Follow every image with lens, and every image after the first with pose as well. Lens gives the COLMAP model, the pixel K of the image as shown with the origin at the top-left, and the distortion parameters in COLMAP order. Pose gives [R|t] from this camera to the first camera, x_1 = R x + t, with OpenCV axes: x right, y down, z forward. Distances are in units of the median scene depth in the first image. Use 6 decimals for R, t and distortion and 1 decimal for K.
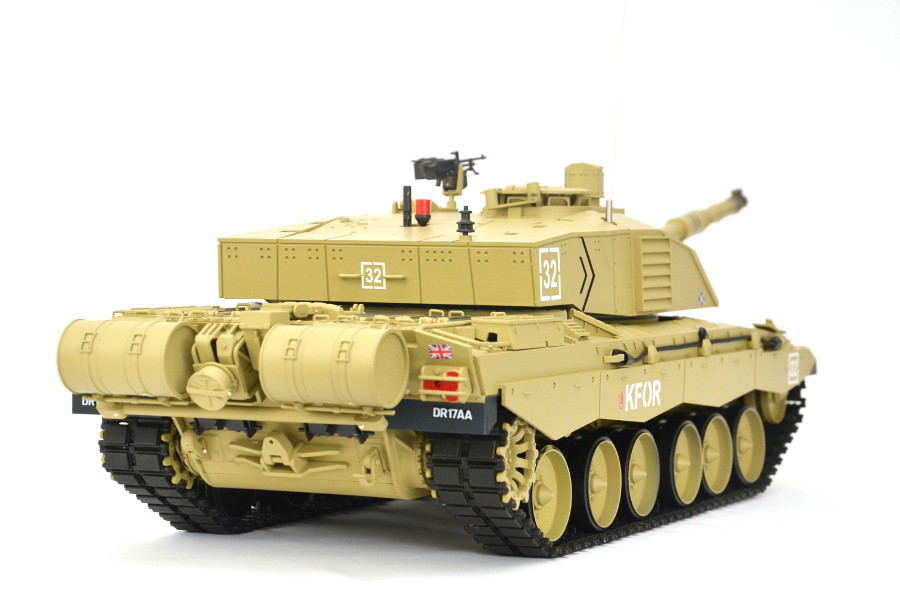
lens RADIAL K [[2414.5, 0, 450.0], [0, 2414.5, 298.0], [0, 0, 1]] dist [0.600048, -0.033178]
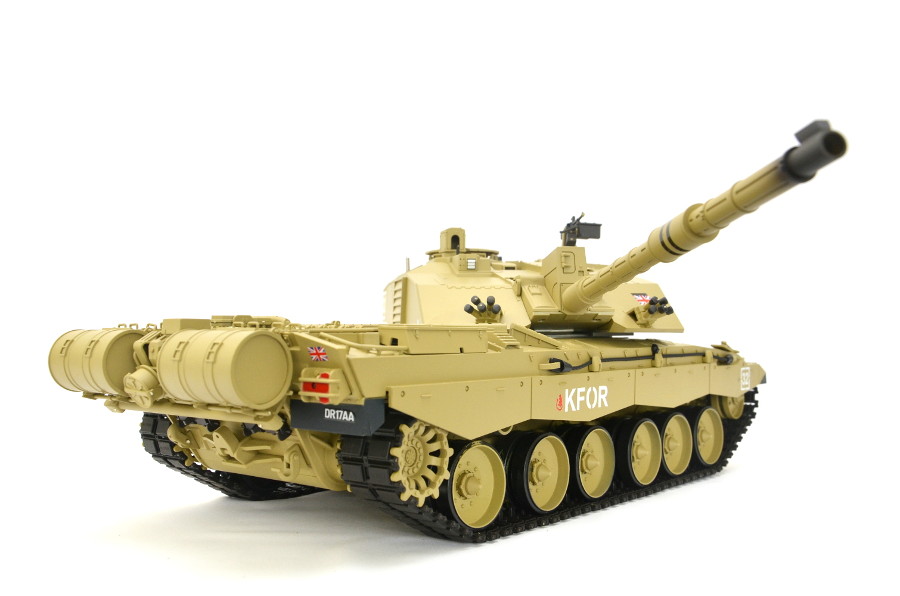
lens RADIAL K [[922.6, 0, 450.0], [0, 922.6, 298.0], [0, 0, 1]] dist [-0.018721, -0.002682]
pose [[0.970825, -0.016564, -0.239215, 0.135457], [0.000741, 0.997814, -0.066085, 0.023121], [0.239786, 0.063979, 0.968715, 0.602097]]
